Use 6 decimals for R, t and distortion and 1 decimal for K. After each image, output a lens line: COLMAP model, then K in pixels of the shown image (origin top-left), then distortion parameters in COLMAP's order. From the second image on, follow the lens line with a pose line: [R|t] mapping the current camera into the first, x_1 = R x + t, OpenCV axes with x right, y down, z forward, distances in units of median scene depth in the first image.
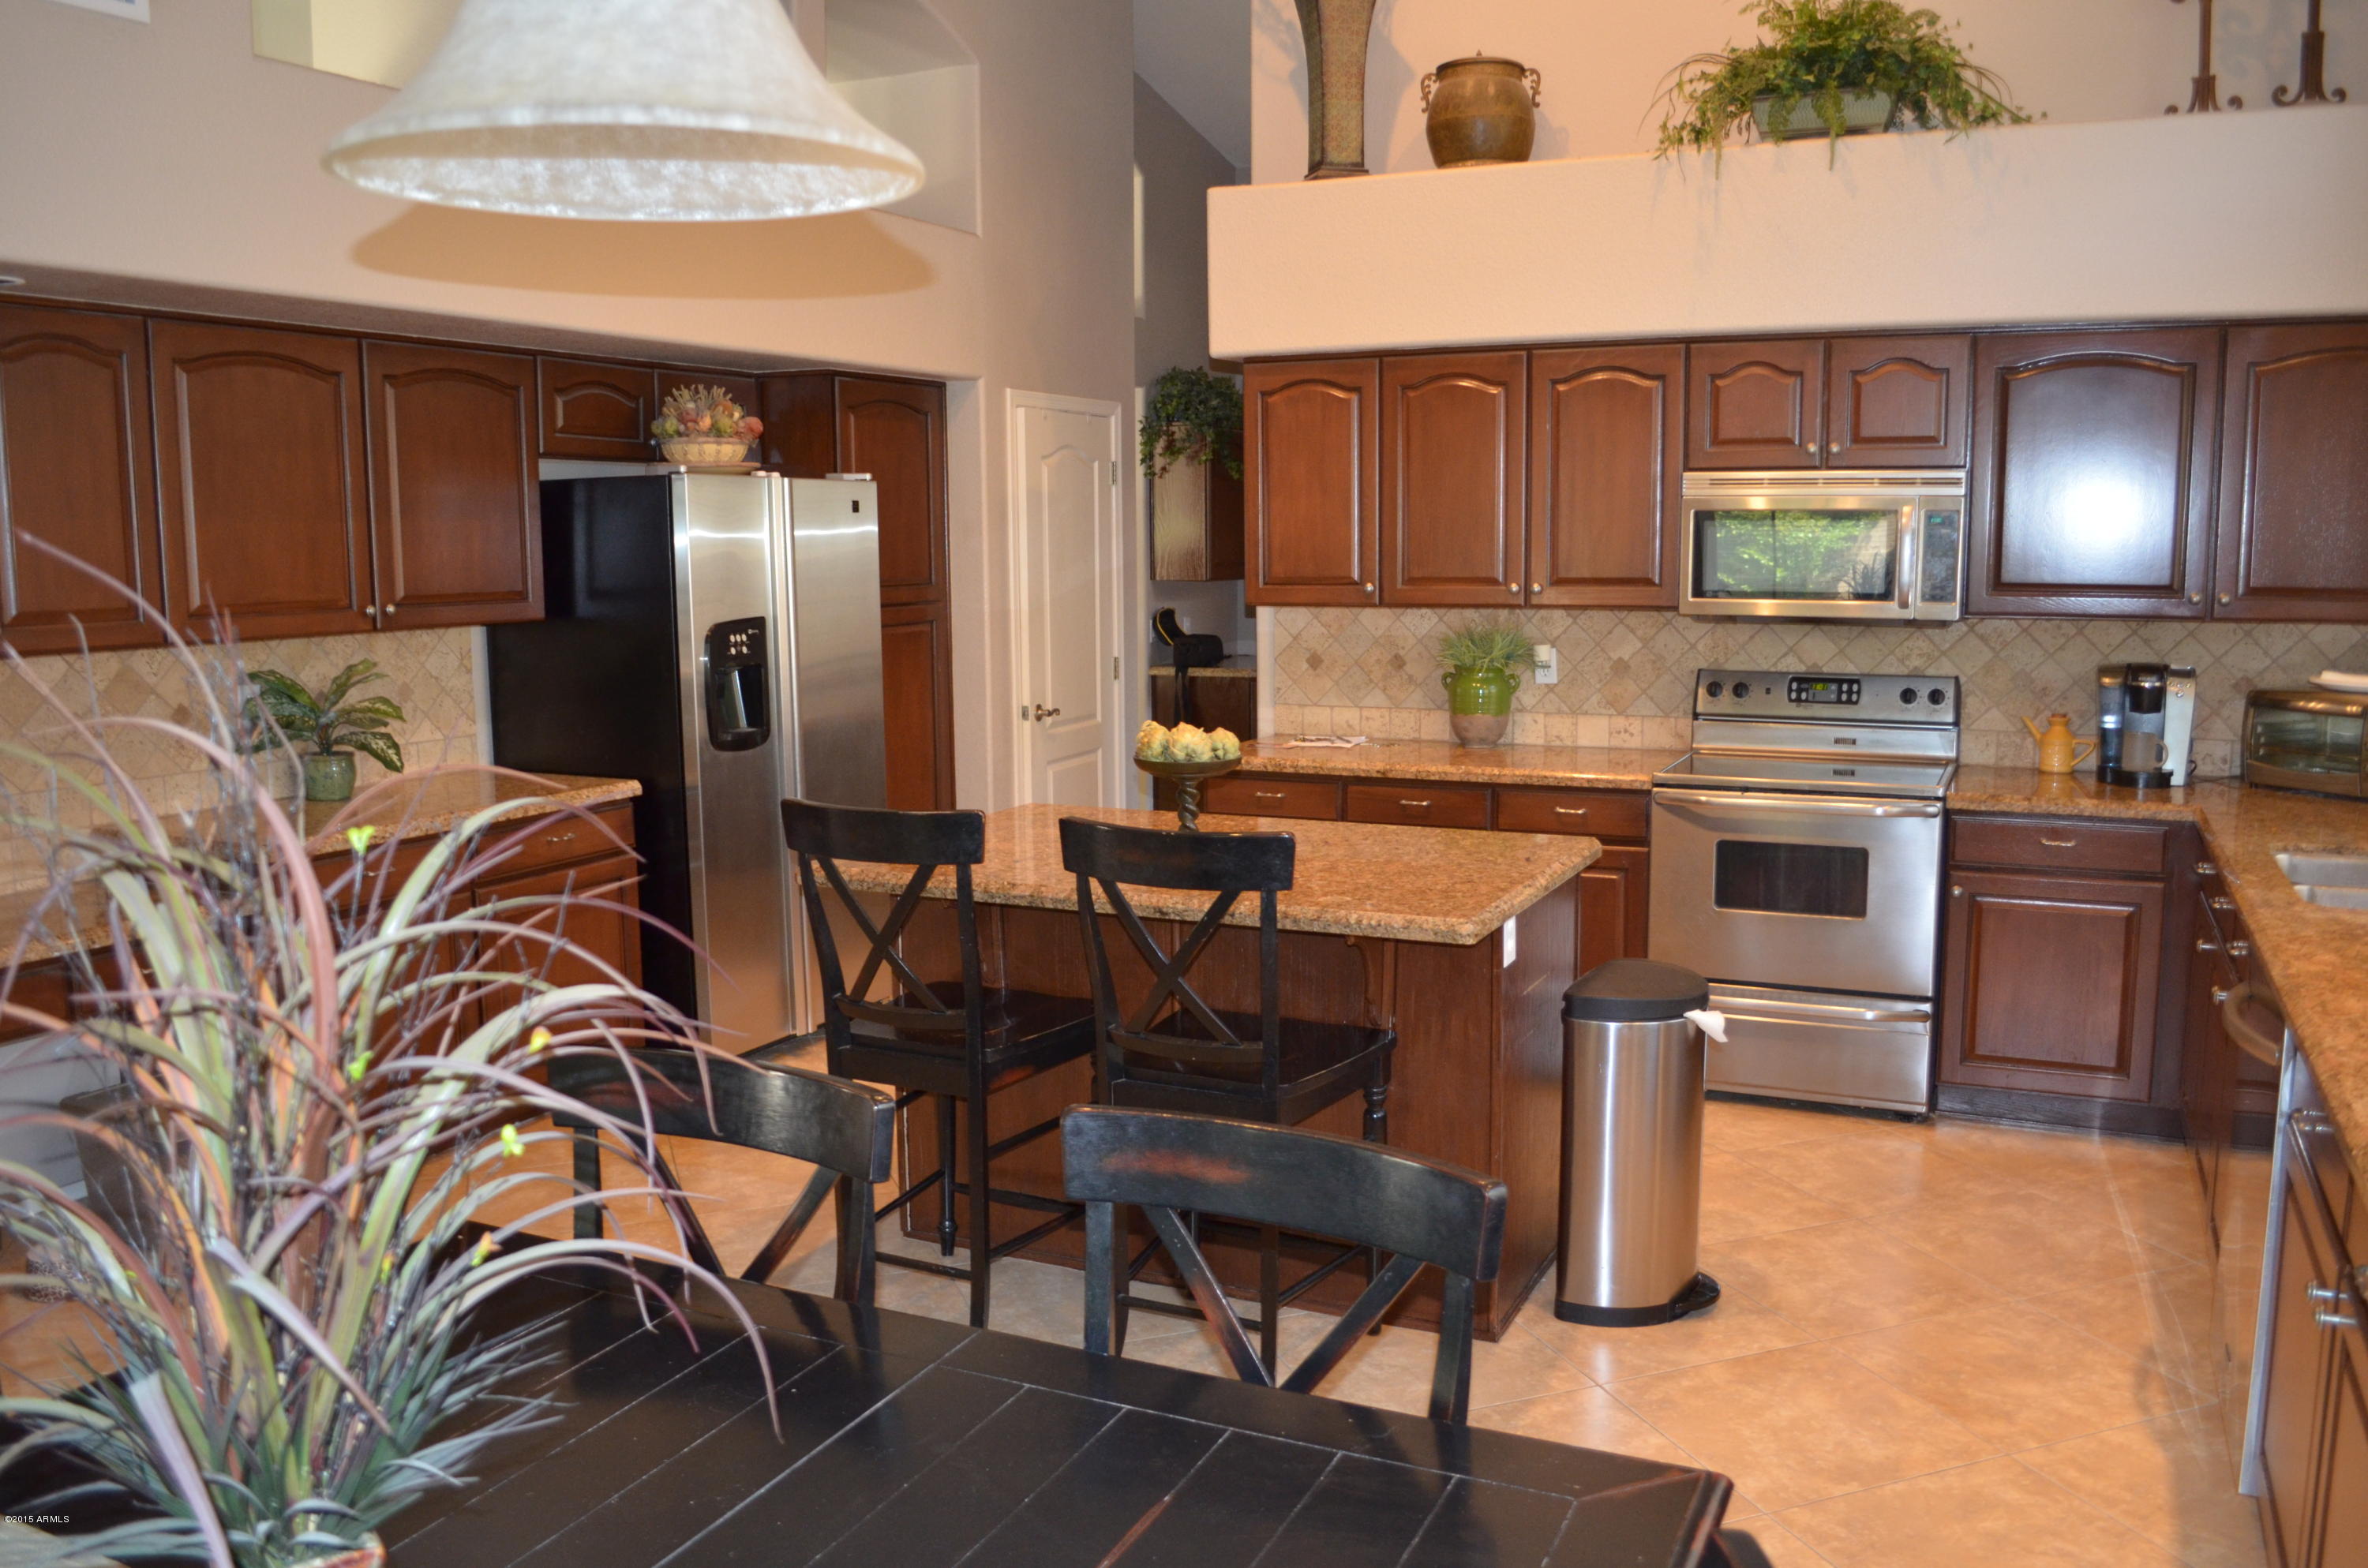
lens RADIAL K [[1853.6, 0, 1194.3], [0, 1853.6, 793.5], [0, 0, 1]] dist [-0.084386, 0.014490]
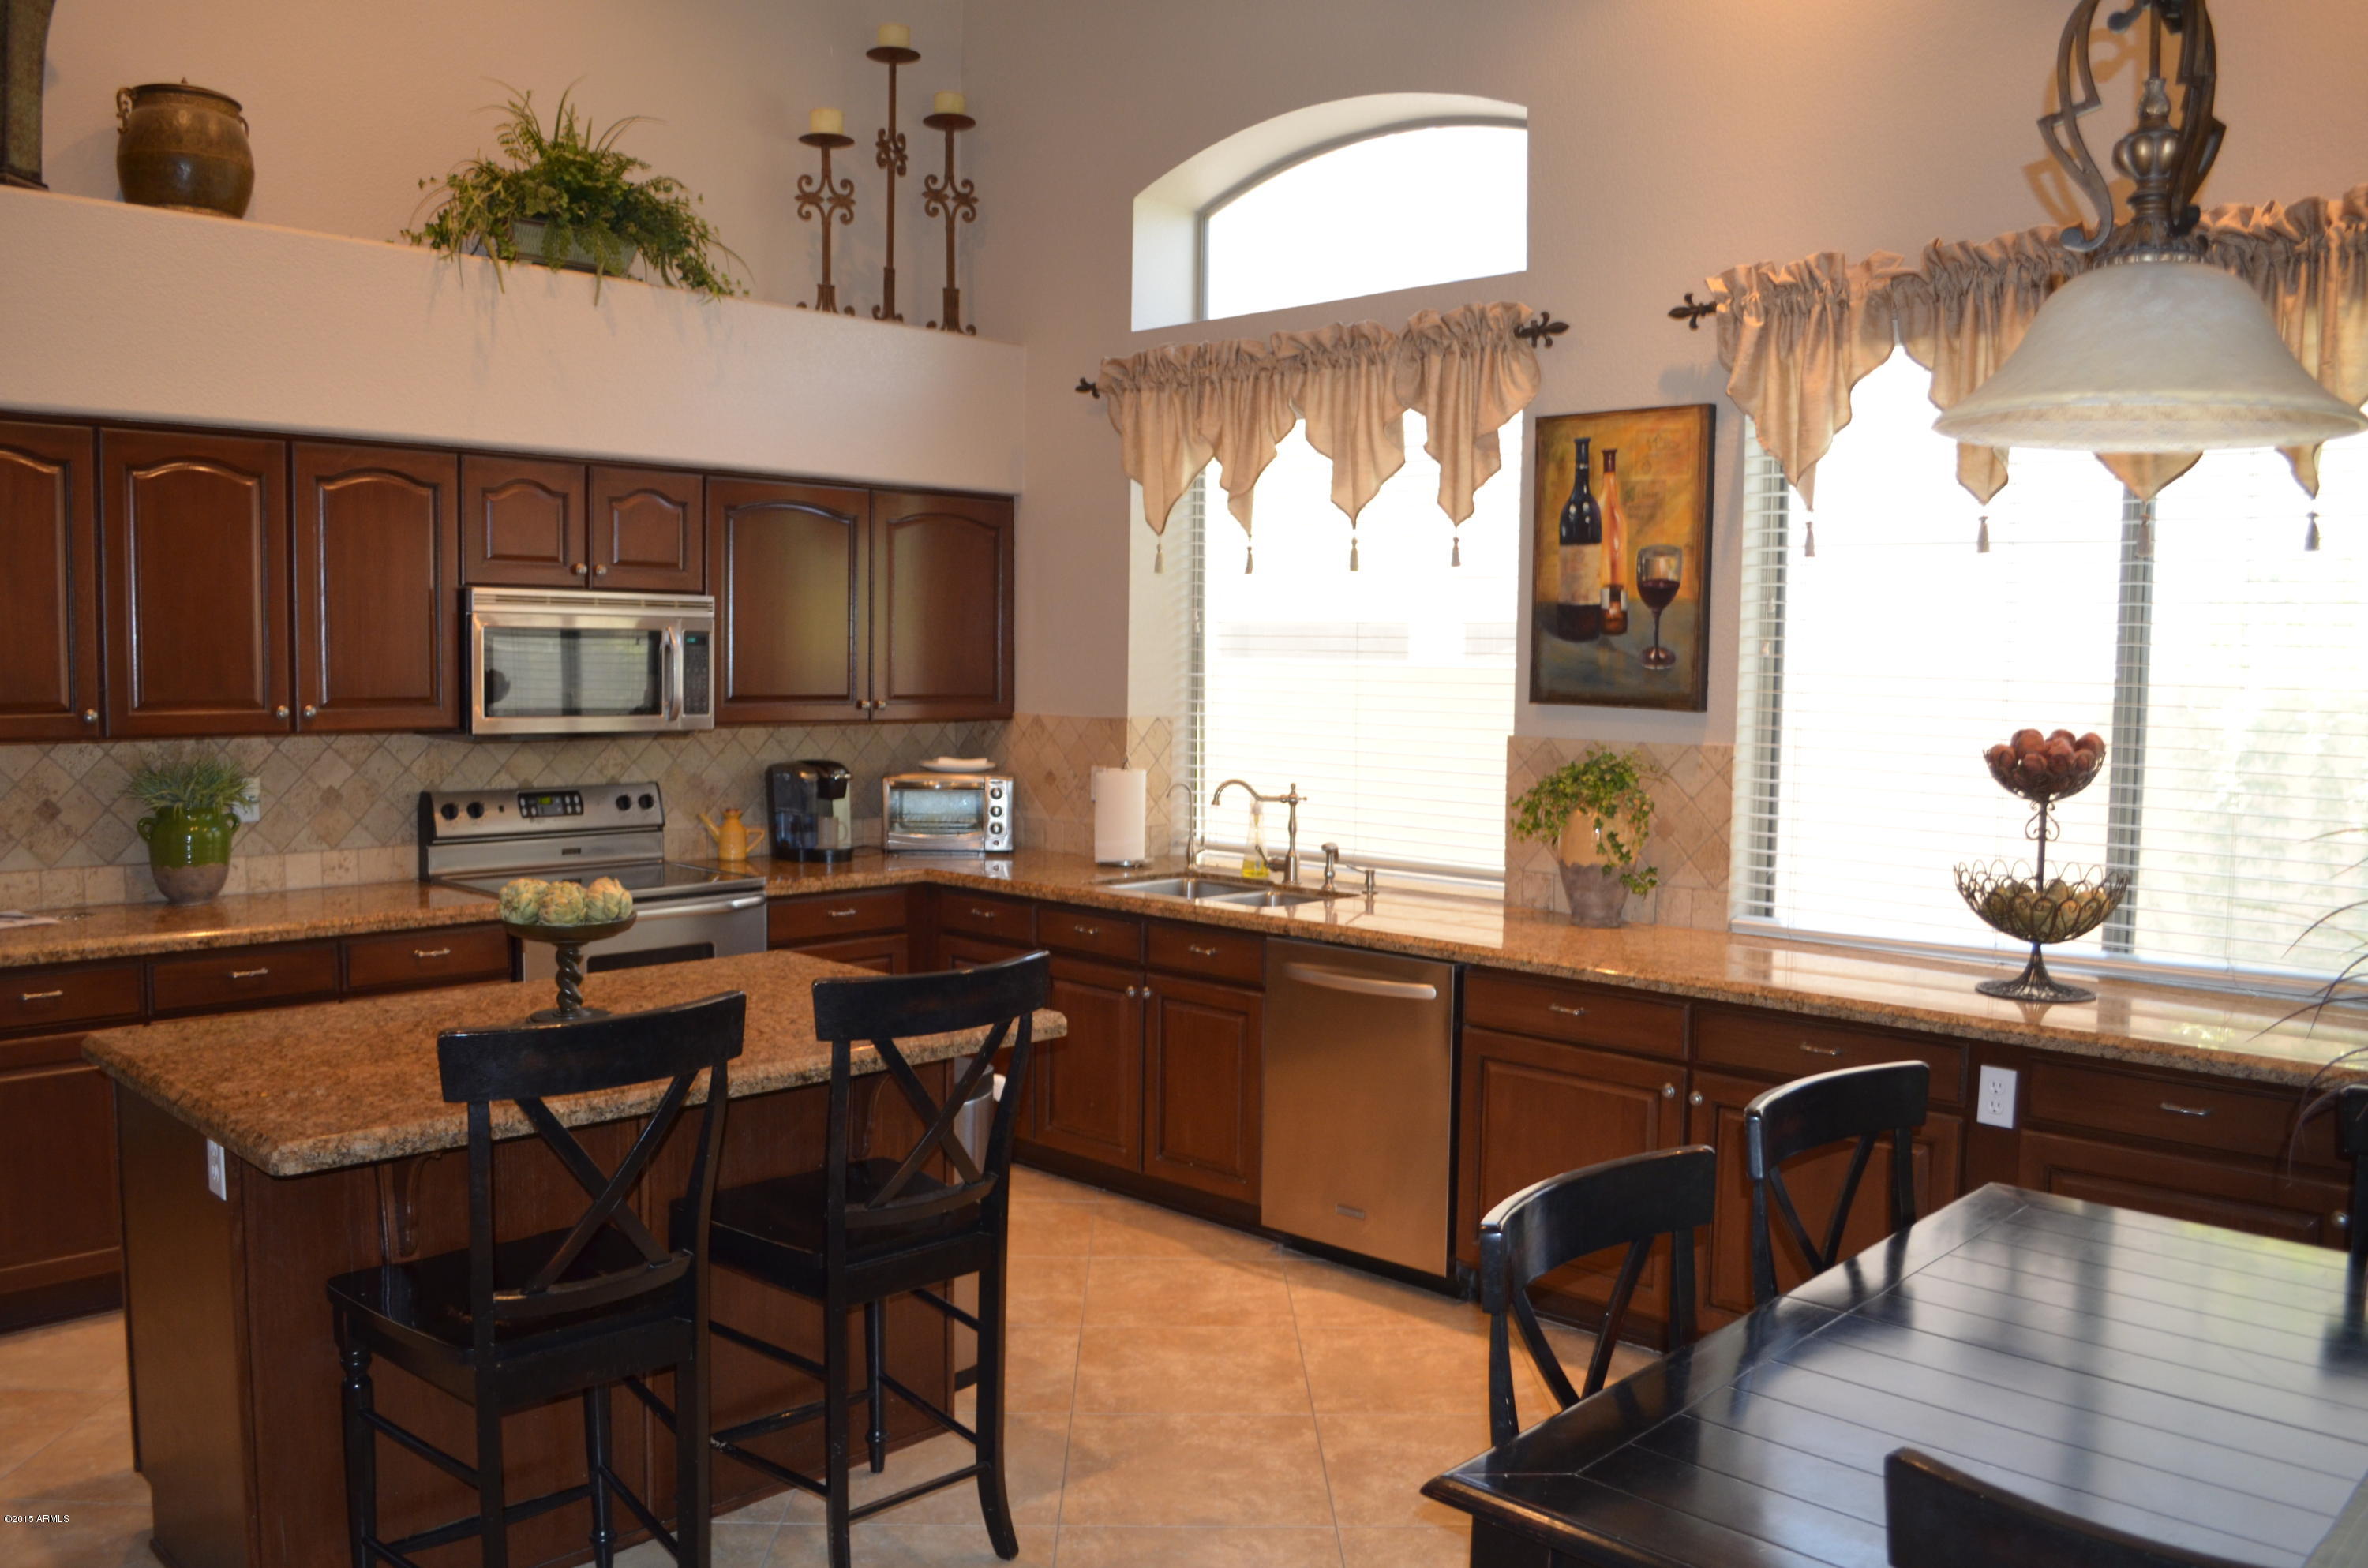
lens RADIAL K [[1853.6, 0, 1183.2], [0, 1853.6, 790.4], [0, 0, 1]] dist [-0.084386, 0.014490]
pose [[0.325010, -0.058298, 0.943912, -0.512227], [0.114716, 0.993158, 0.021841, -0.046493], [-0.938727, 0.101183, 0.329474, 0.339781]]
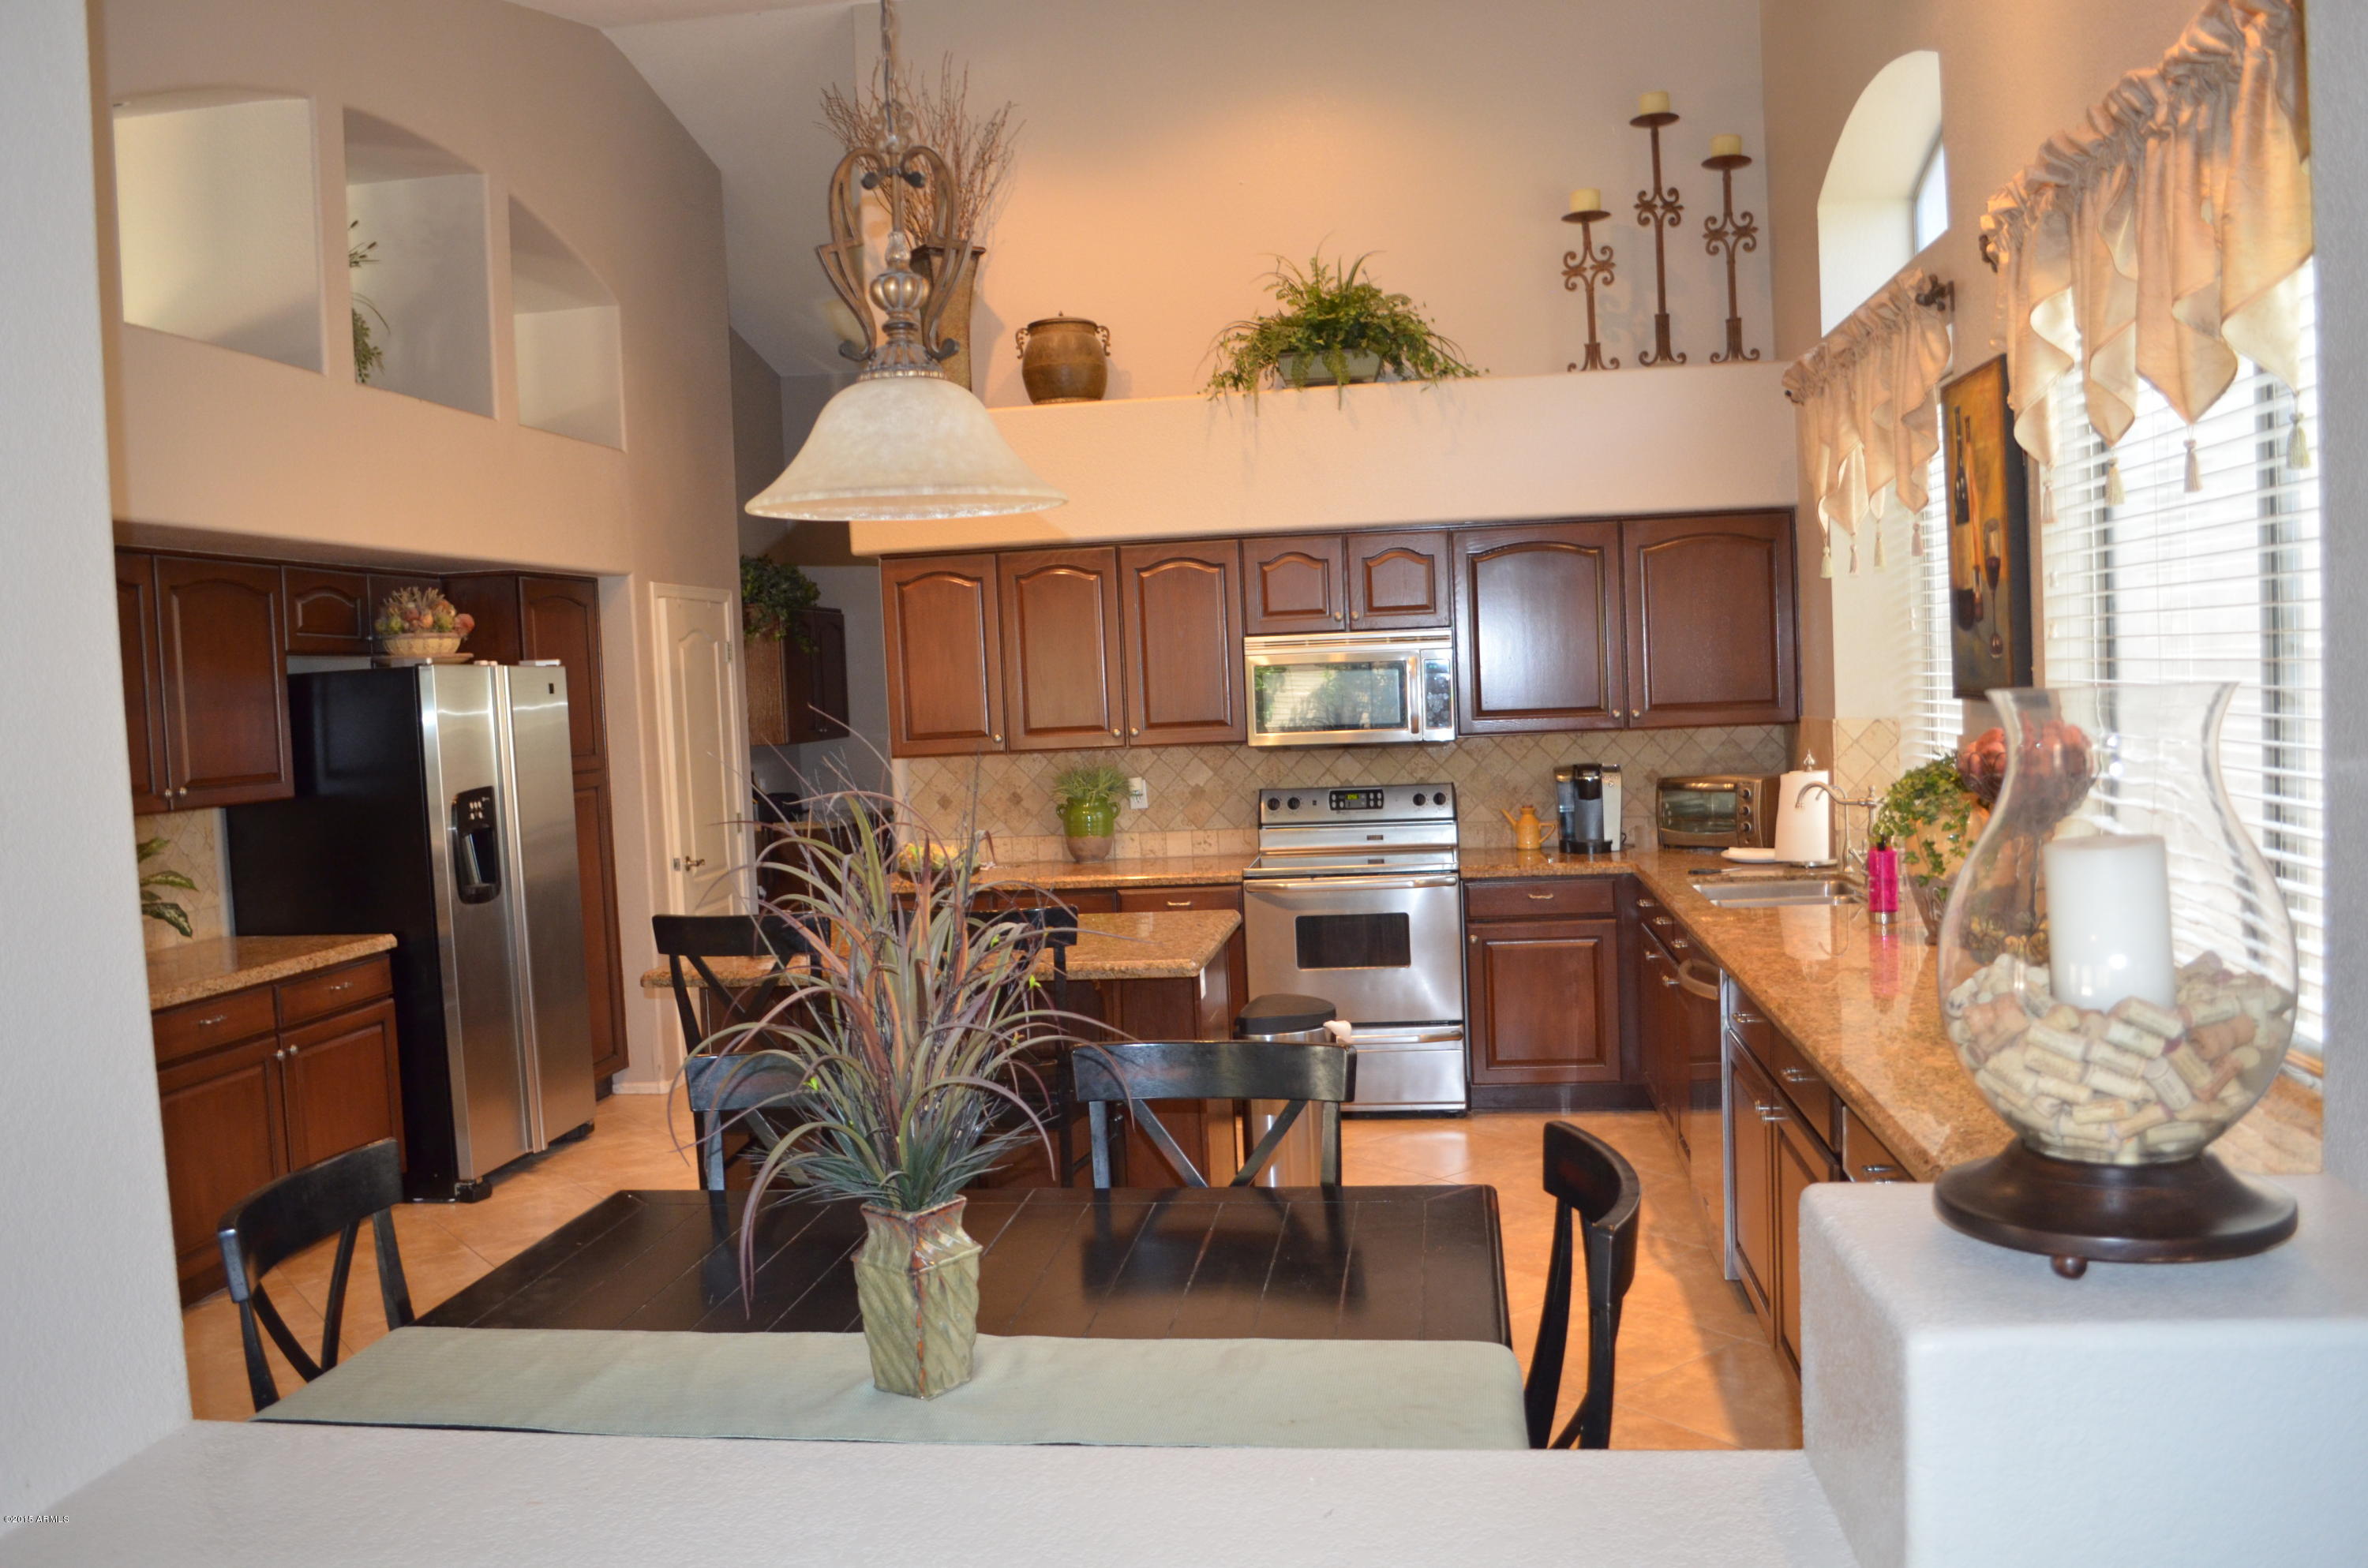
lens RADIAL K [[1853.6, 0, 1191.9], [0, 1853.6, 800.8], [0, 0, 1]] dist [-0.084386, 0.014490]
pose [[0.953044, -0.054105, 0.297960, -0.162434], [0.078558, 0.994399, -0.070705, 0.029053], [-0.292465, 0.090792, 0.951956, -0.220473]]
